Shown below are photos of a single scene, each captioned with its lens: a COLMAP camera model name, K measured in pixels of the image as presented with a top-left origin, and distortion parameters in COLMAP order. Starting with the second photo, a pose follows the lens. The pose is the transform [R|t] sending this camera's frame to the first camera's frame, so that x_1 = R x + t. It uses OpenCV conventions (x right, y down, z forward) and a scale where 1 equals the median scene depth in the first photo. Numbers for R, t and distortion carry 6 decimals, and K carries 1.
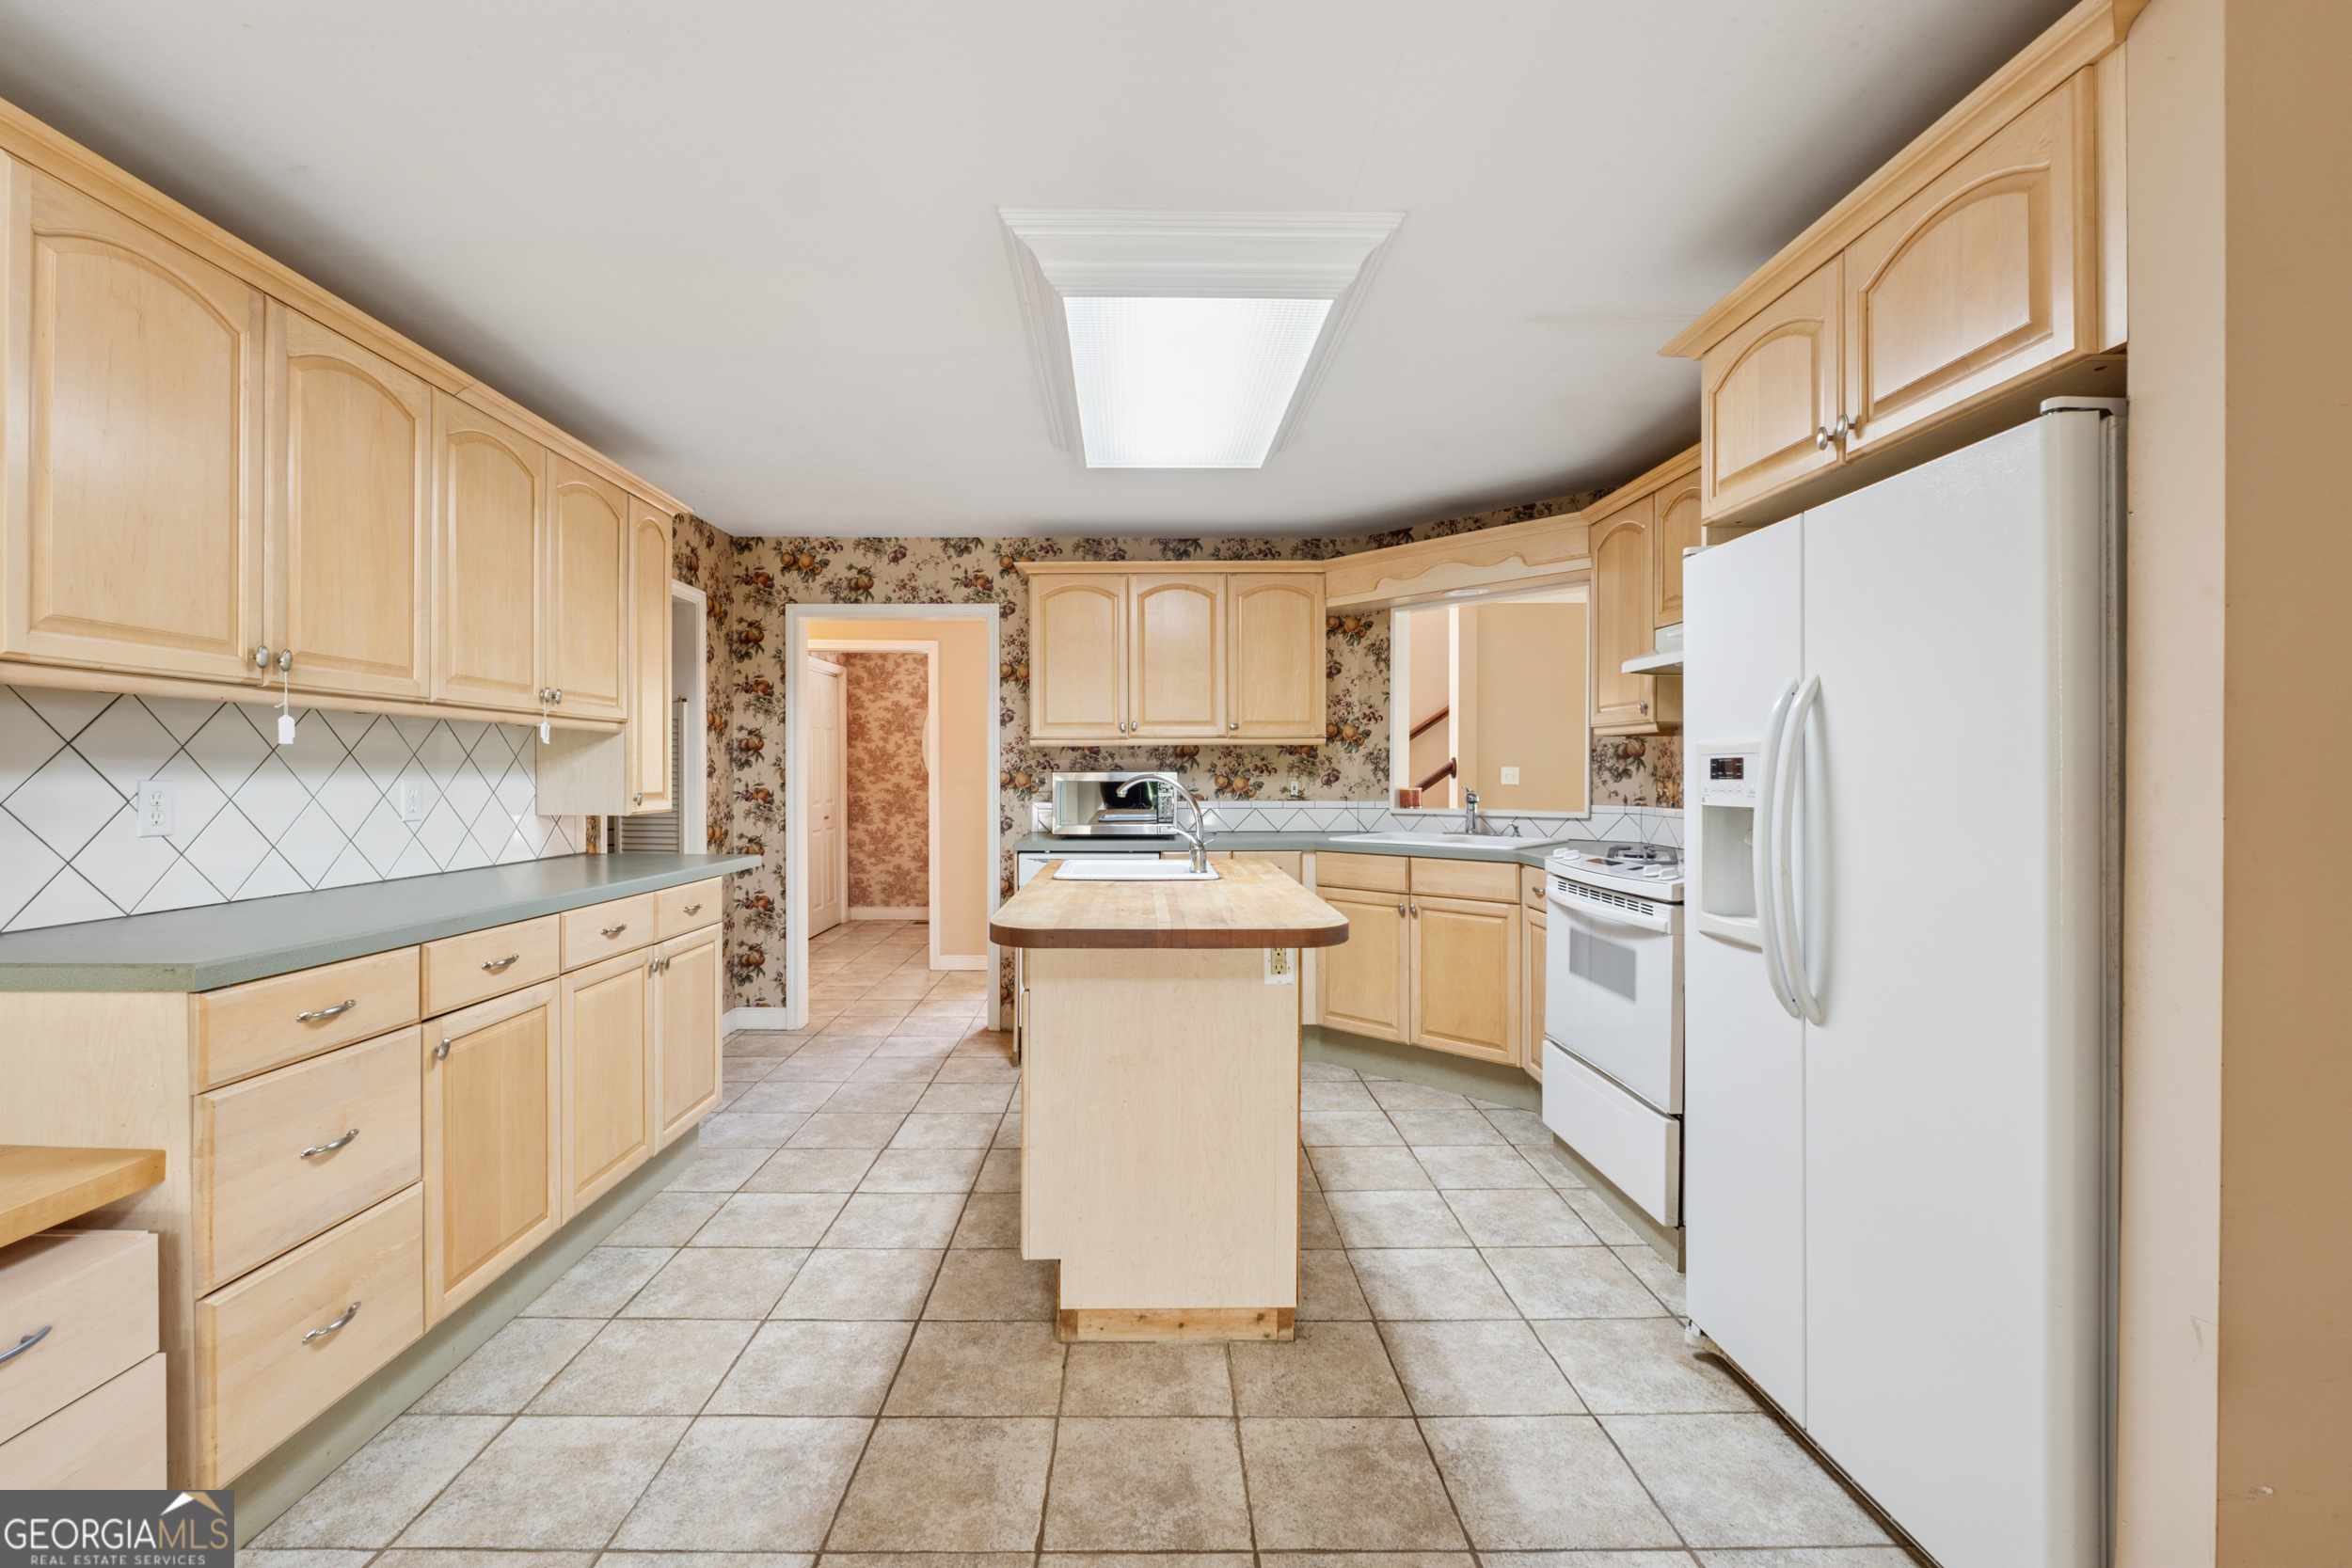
lens RADIAL K [[1008.0, 0, 1150.4], [0, 1008.0, 781.3], [0, 0, 1]] dist [-0.010169, 0.000553]
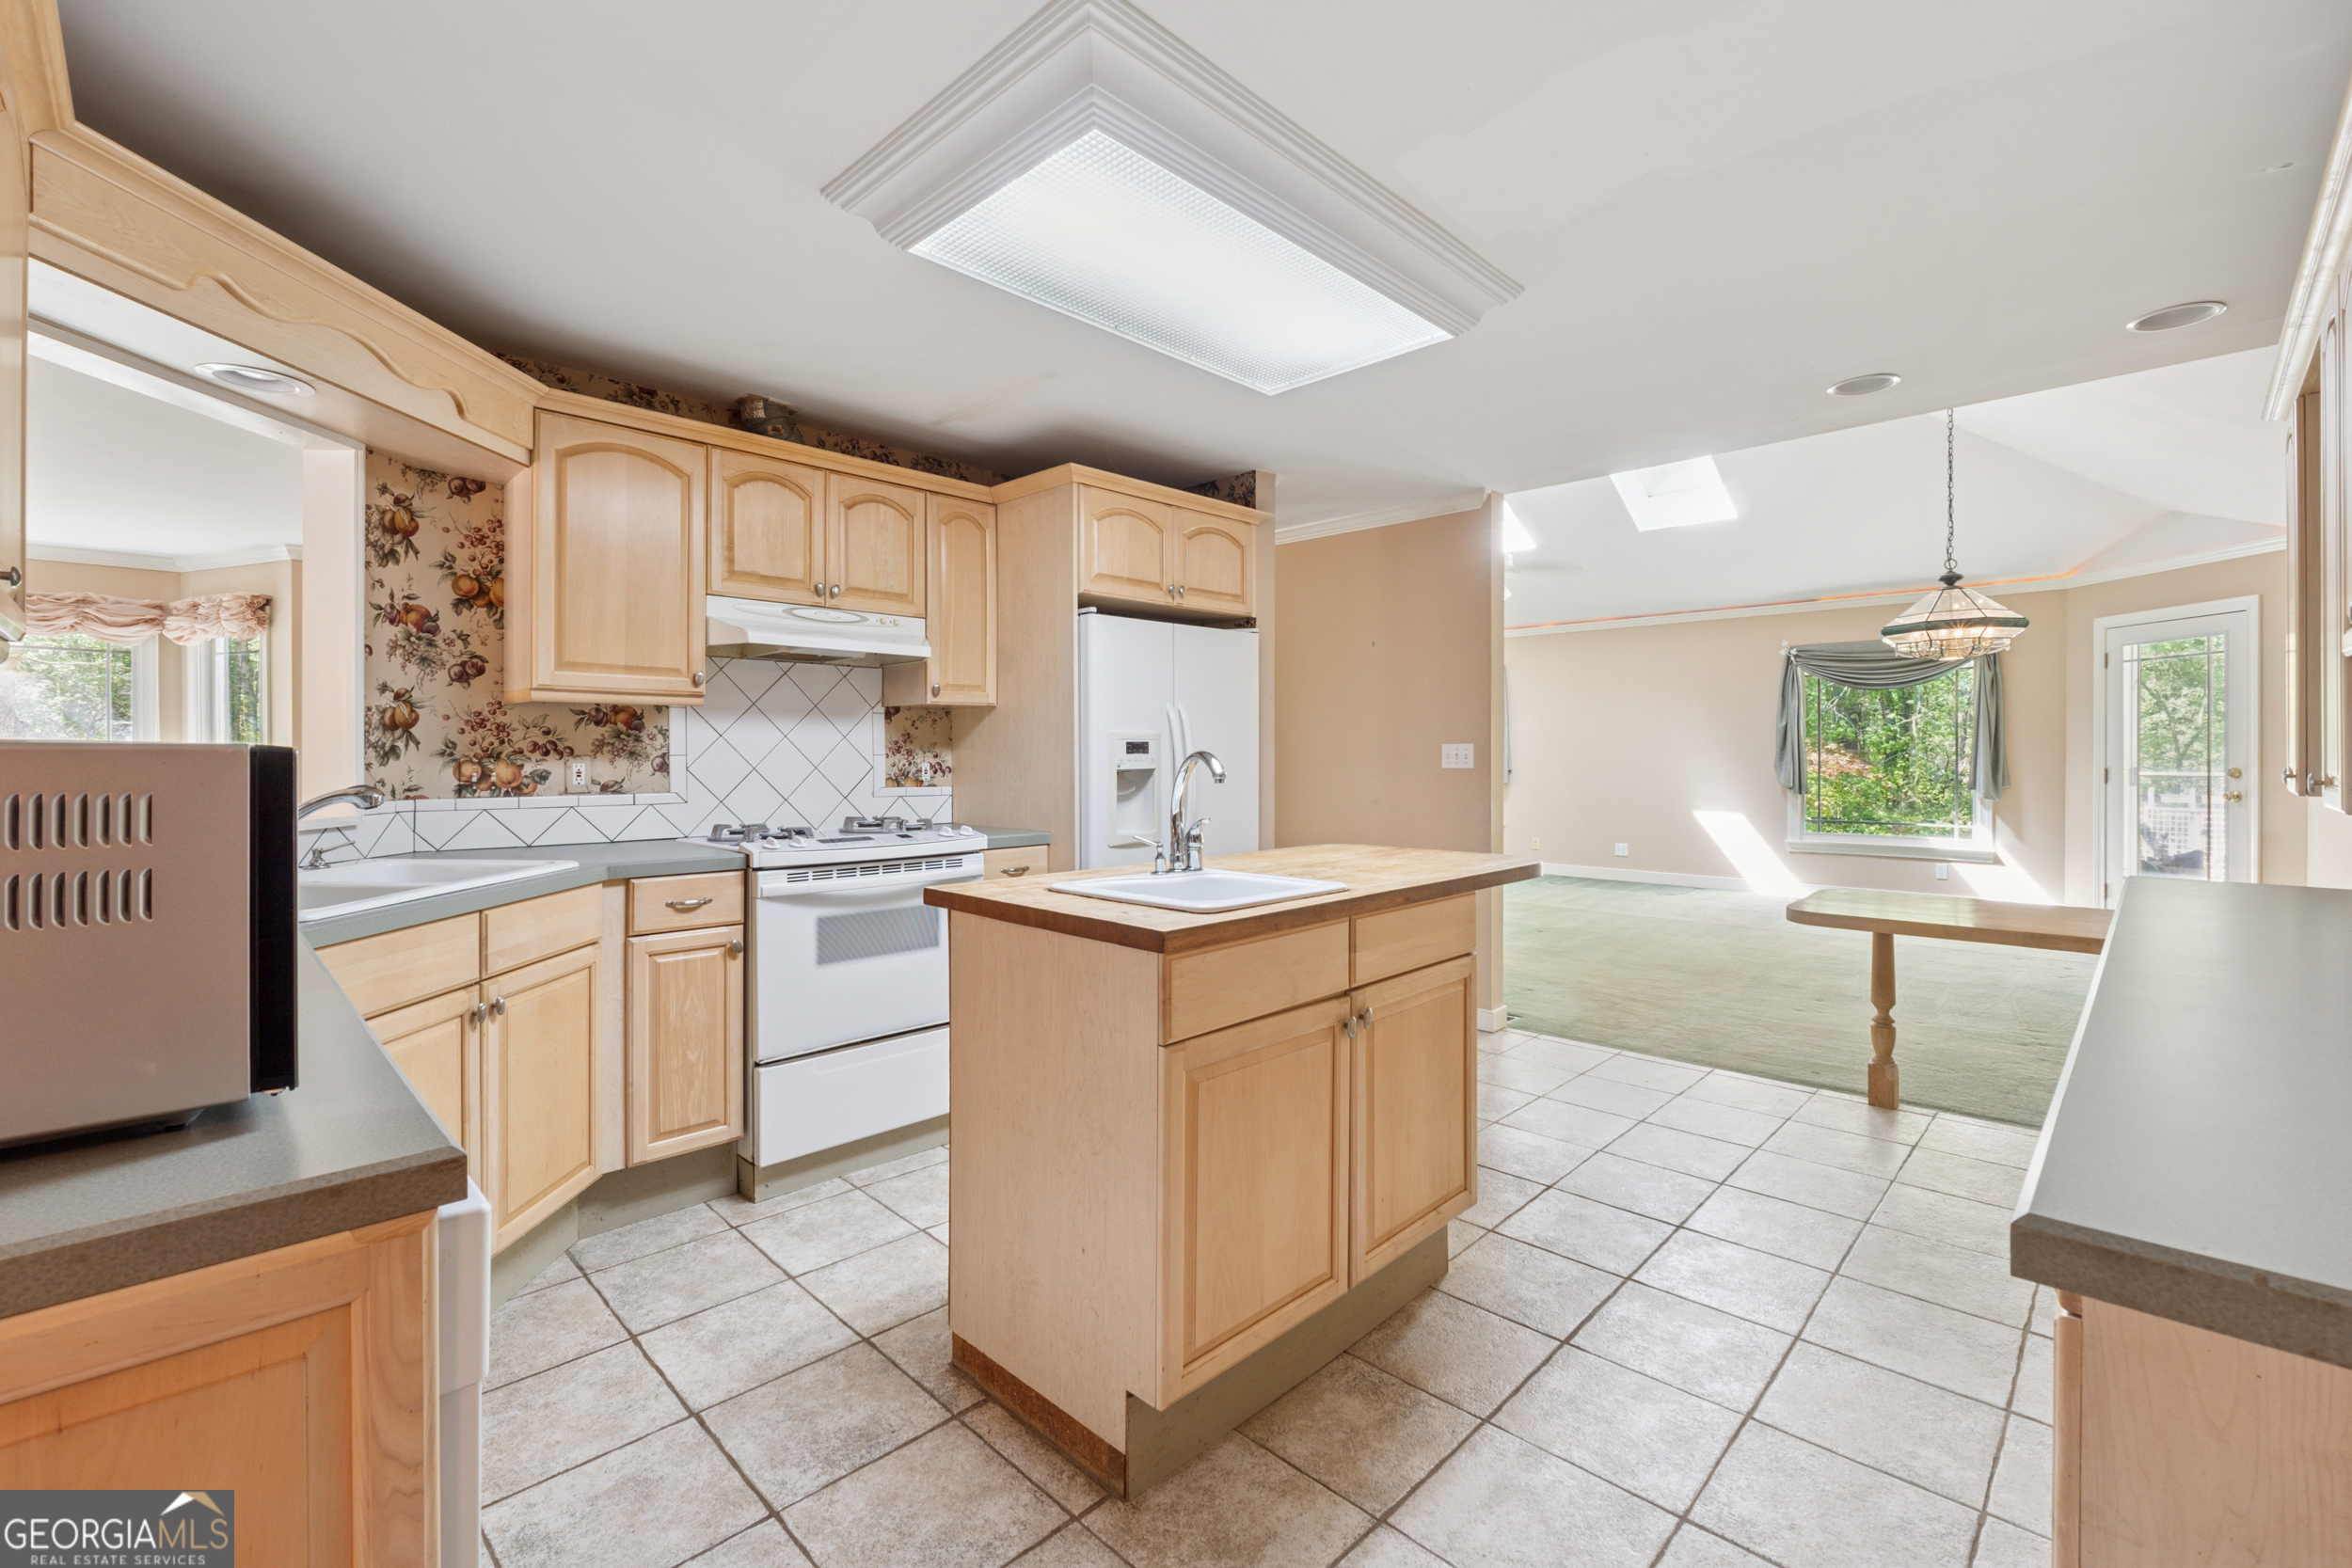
lens RADIAL K [[1008.0, 0, 1174.0], [0, 1008.0, 763.1], [0, 0, 1]] dist [-0.010169, 0.000553]
pose [[-0.703874, -0.004400, 0.710311, -0.309202], [0.009095, 0.999843, 0.015206, -0.005173], [-0.710267, 0.017163, -0.703724, 0.930095]]
